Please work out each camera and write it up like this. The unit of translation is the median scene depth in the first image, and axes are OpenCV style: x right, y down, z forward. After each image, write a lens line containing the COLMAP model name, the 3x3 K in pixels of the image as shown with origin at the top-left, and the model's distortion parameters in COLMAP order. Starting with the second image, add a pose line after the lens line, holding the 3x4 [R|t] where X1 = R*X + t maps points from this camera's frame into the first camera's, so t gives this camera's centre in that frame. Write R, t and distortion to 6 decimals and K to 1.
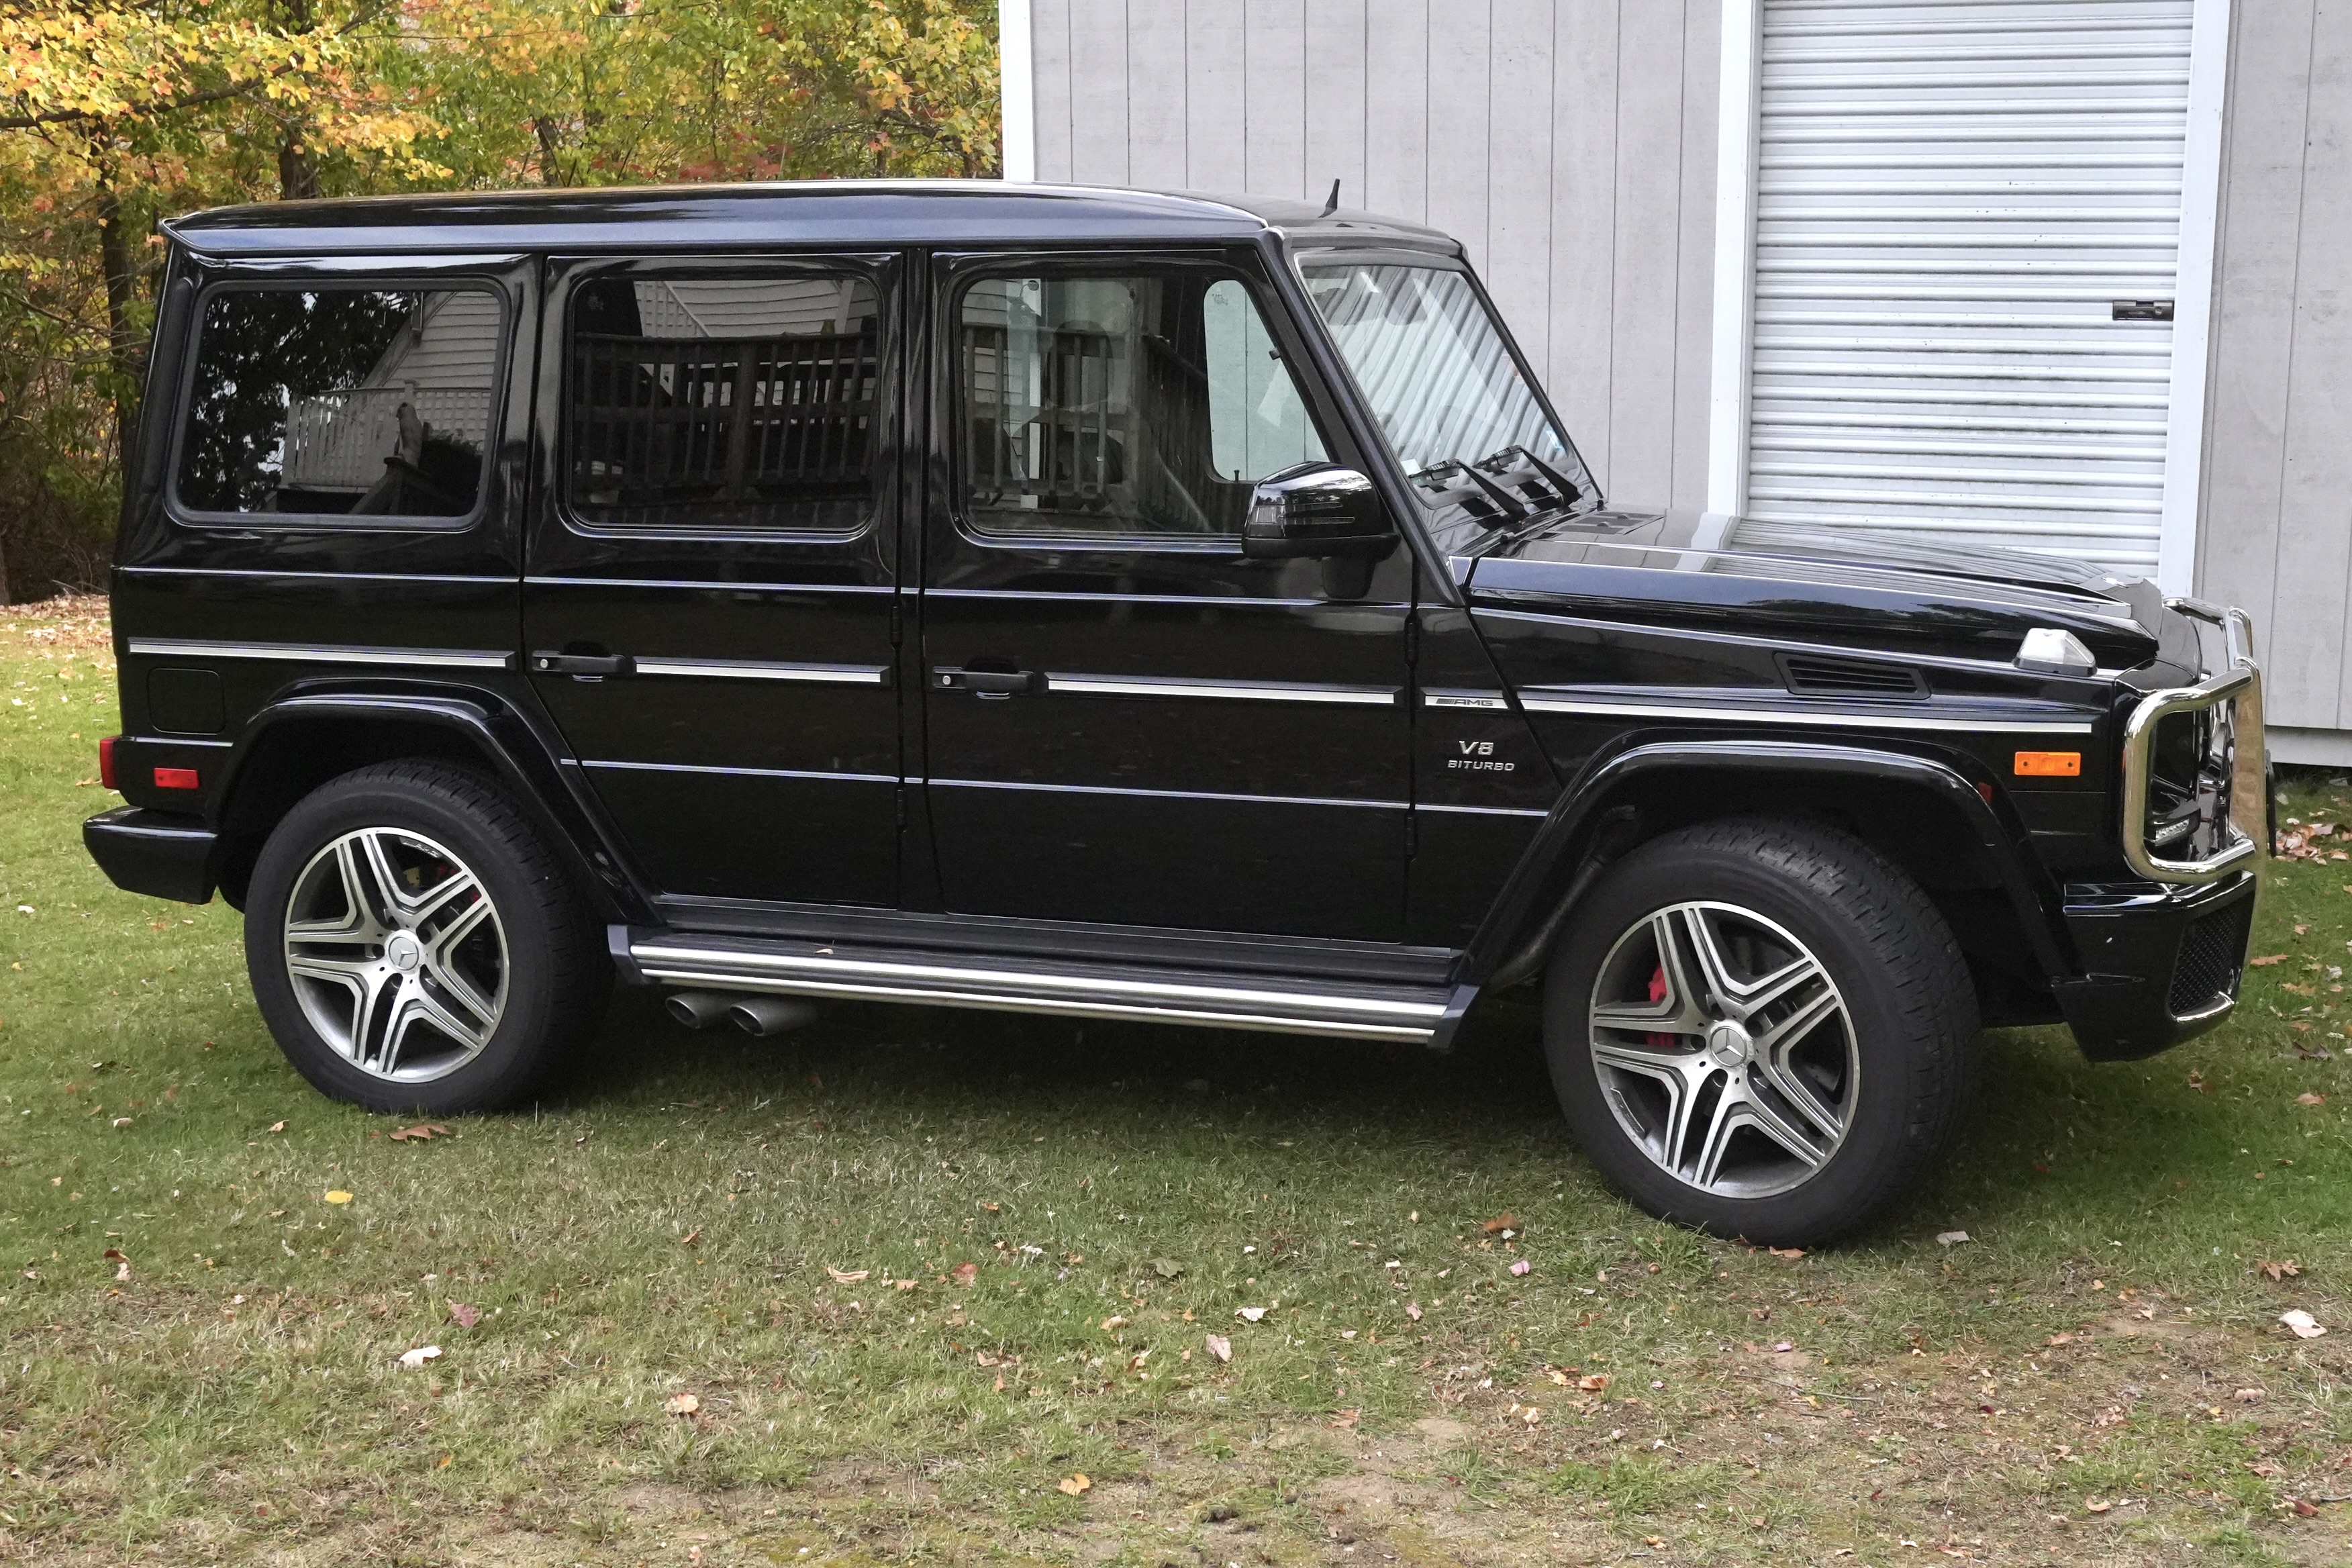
lens RADIAL K [[2916.7, 0, 1176.9], [0, 2916.7, 785.0], [0, 0, 1]] dist [-0.030648, 0.000000]
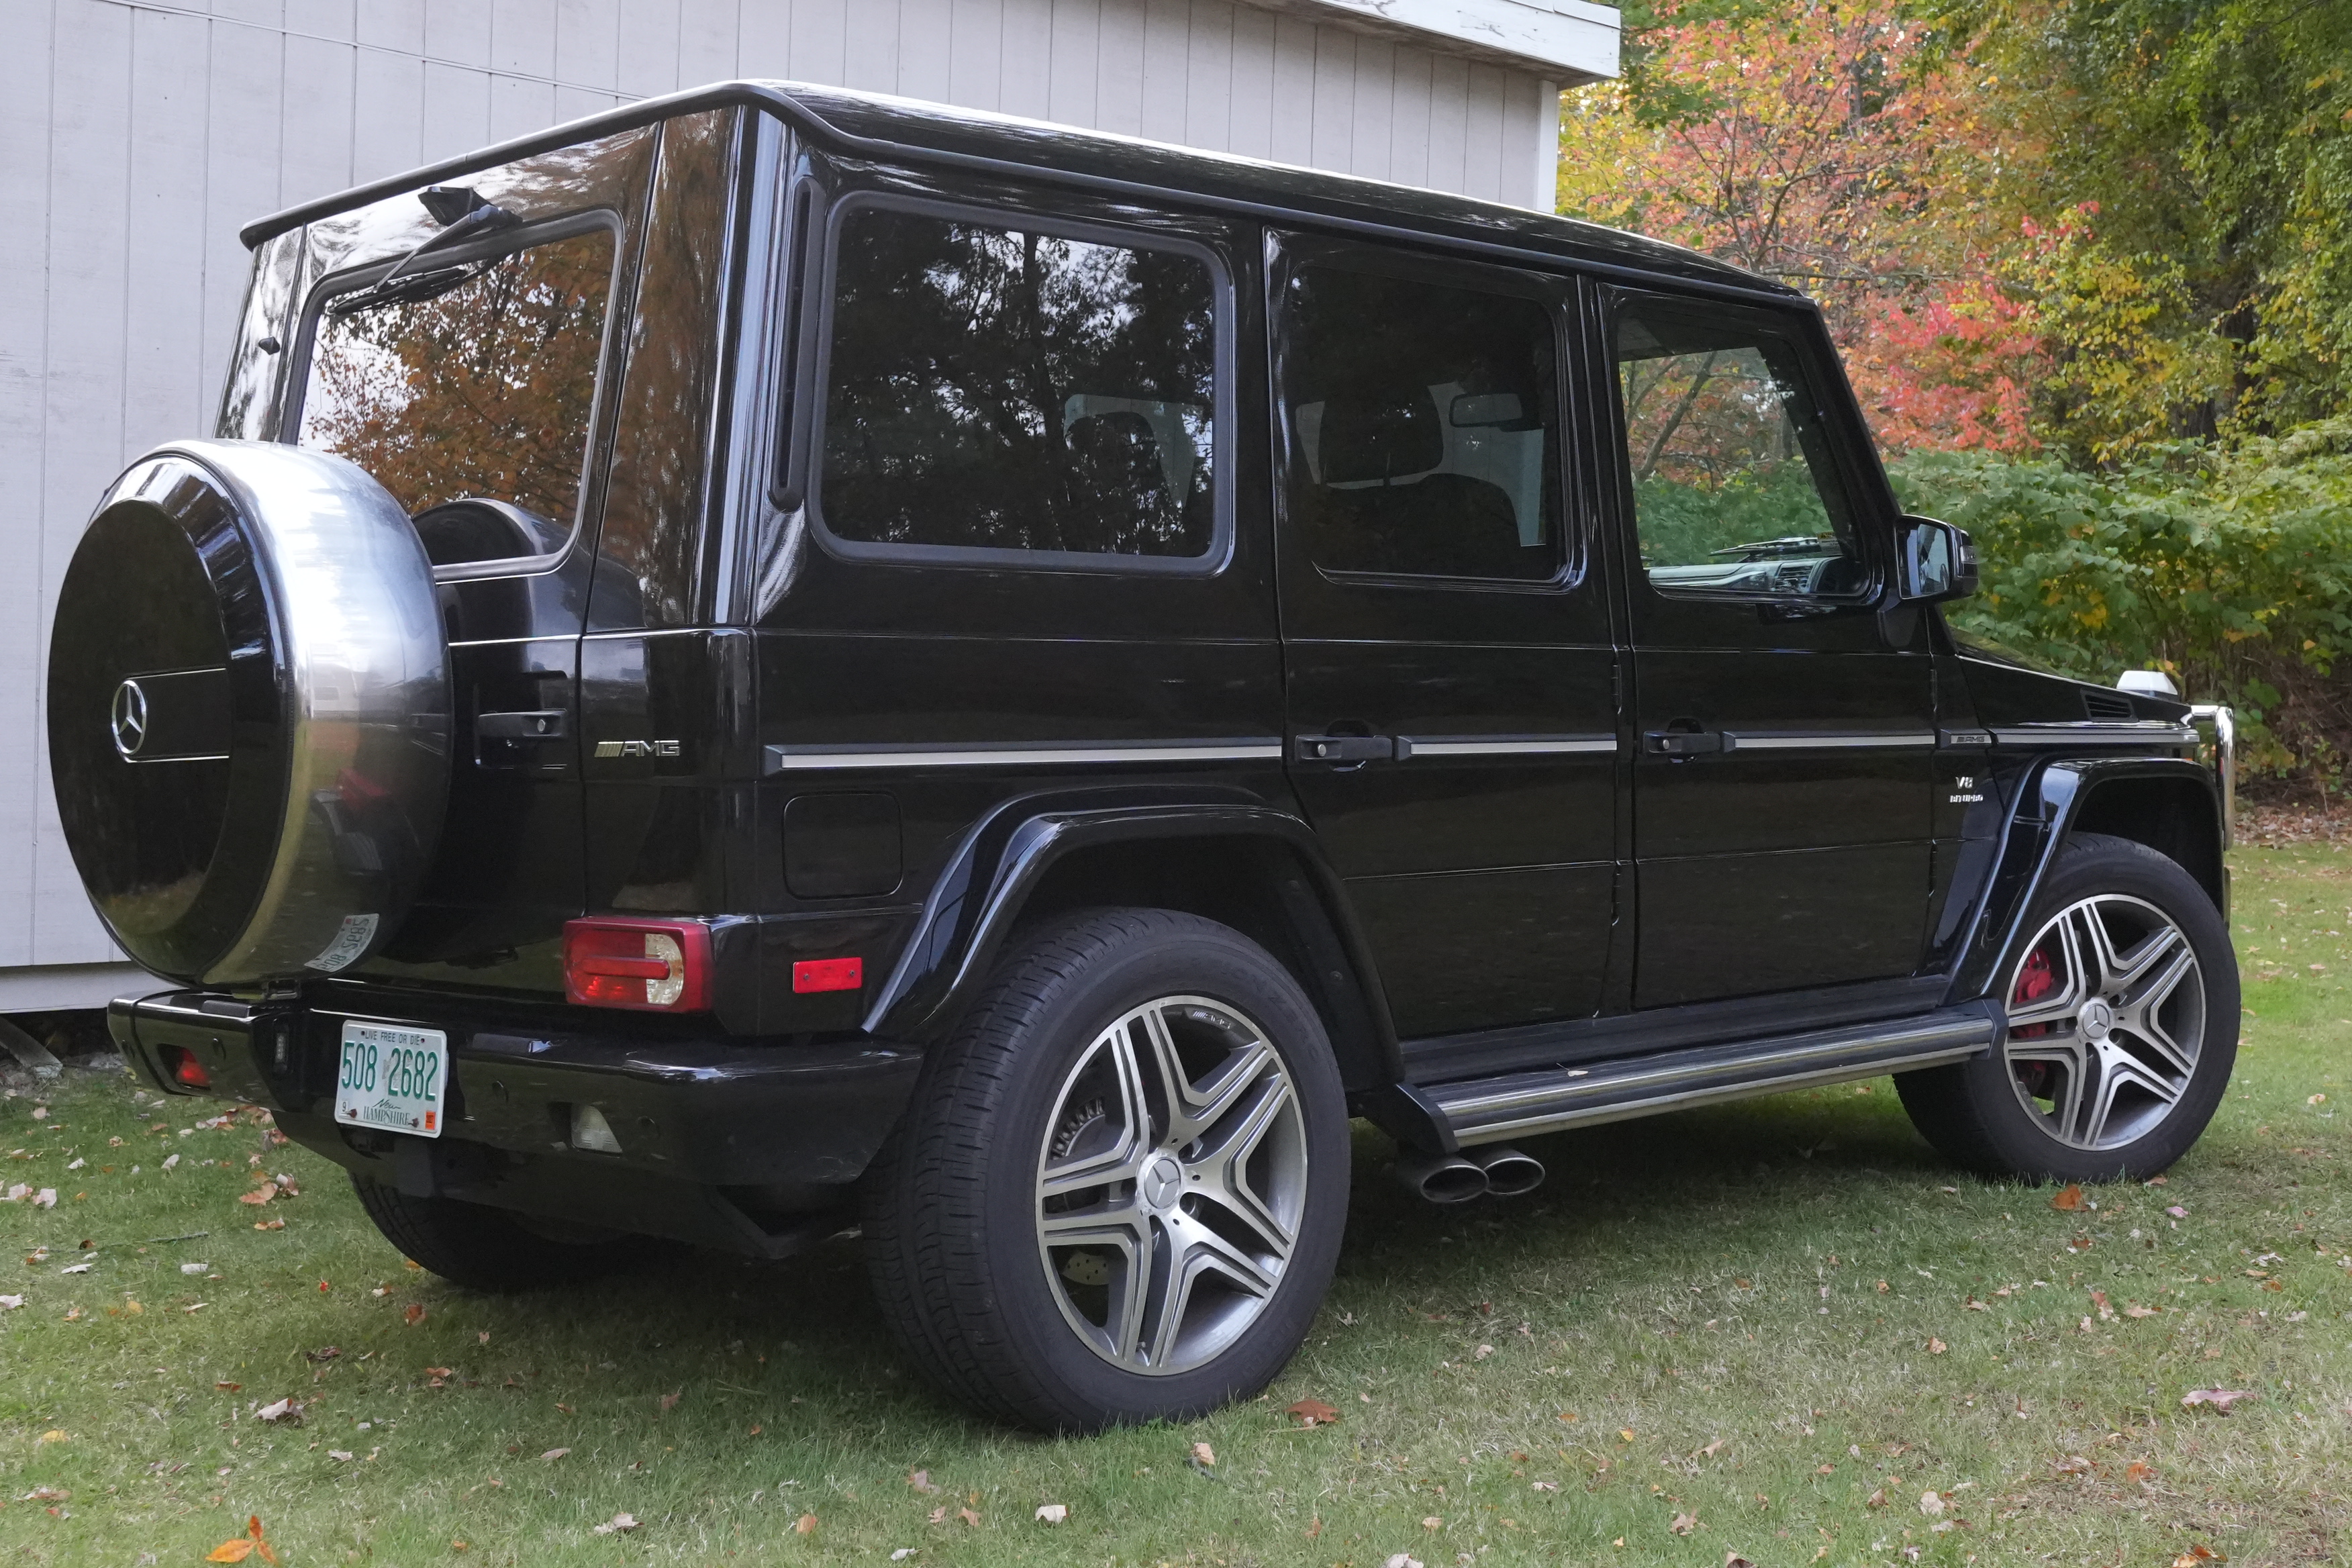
lens RADIAL K [[2916.7, 0, 1178.4], [0, 2916.7, 774.8], [0, 0, 1]] dist [-0.030648, 0.000000]
pose [[0.446706, -0.011927, 0.894601, -0.896949], [0.159181, 0.985017, -0.066352, 0.008816], [-0.880406, 0.172043, 0.441912, 0.686278]]
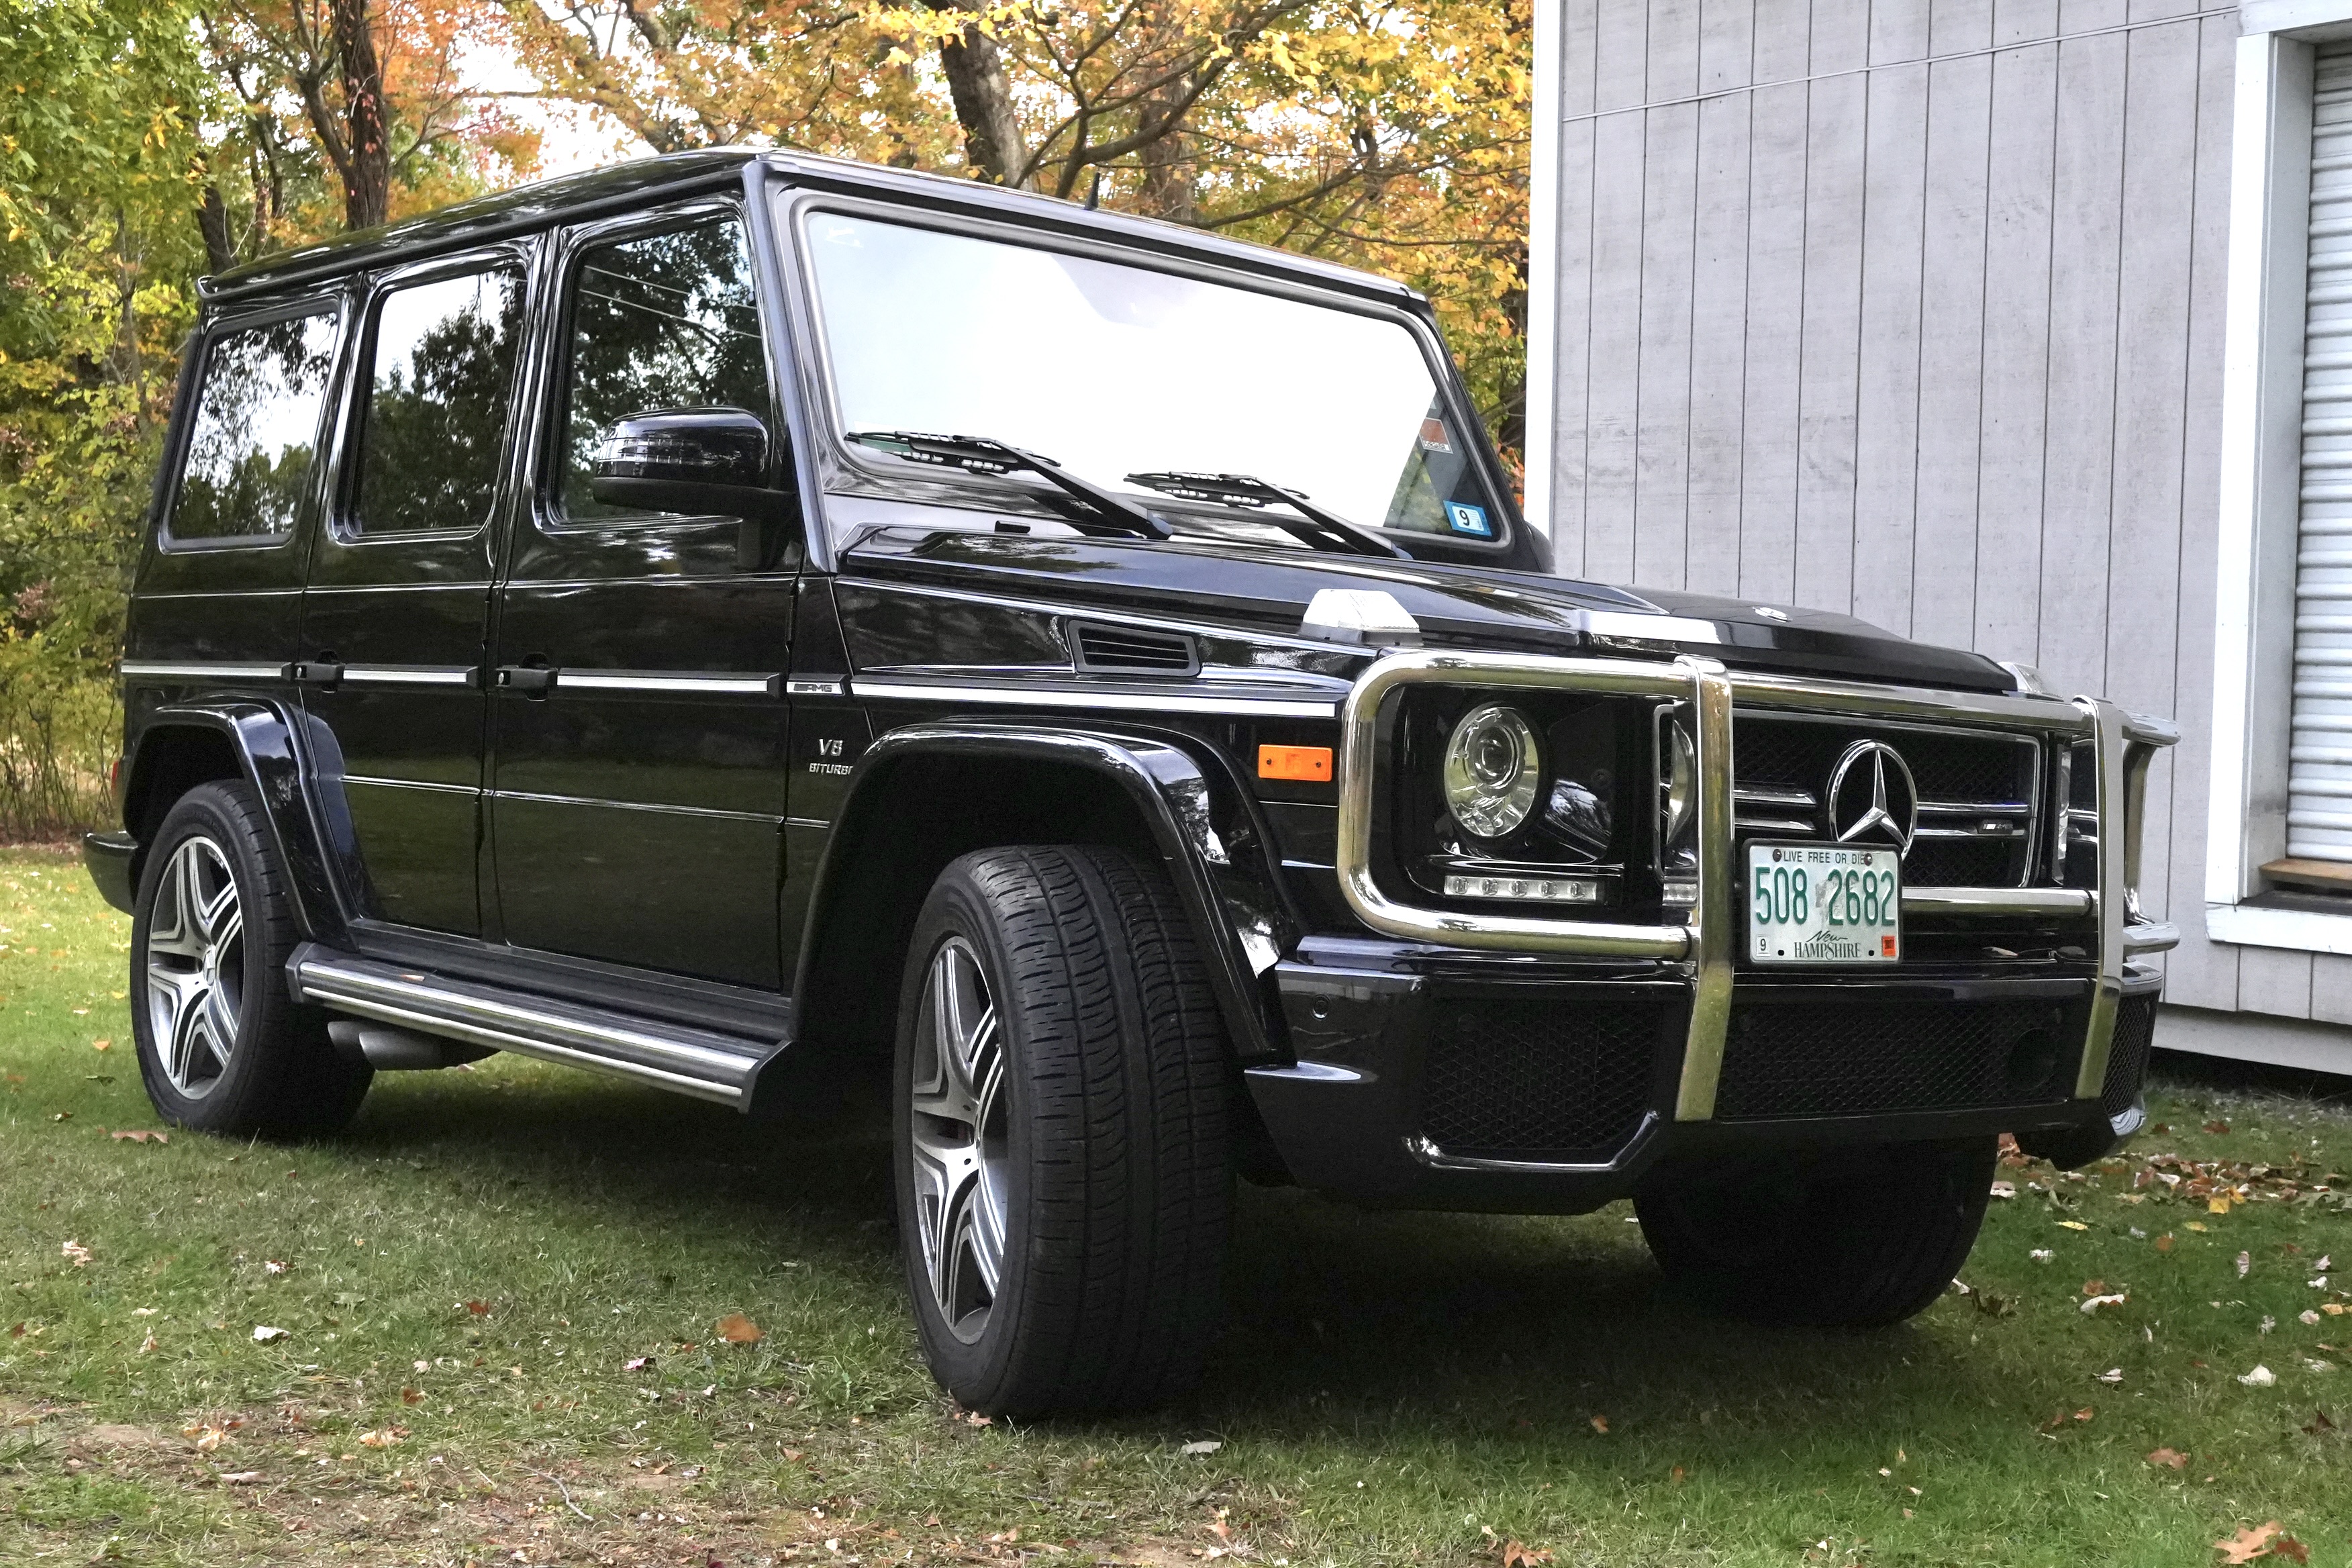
lens RADIAL K [[2916.7, 0, 1173.9], [0, 2916.7, 786.5], [0, 0, 1]] dist [-0.030648, 0.000000]
pose [[0.850272, 0.056967, -0.523251, 0.540368], [-0.146299, 0.980531, -0.130980, 0.080057], [0.505602, 0.187920, 0.842052, 0.323327]]
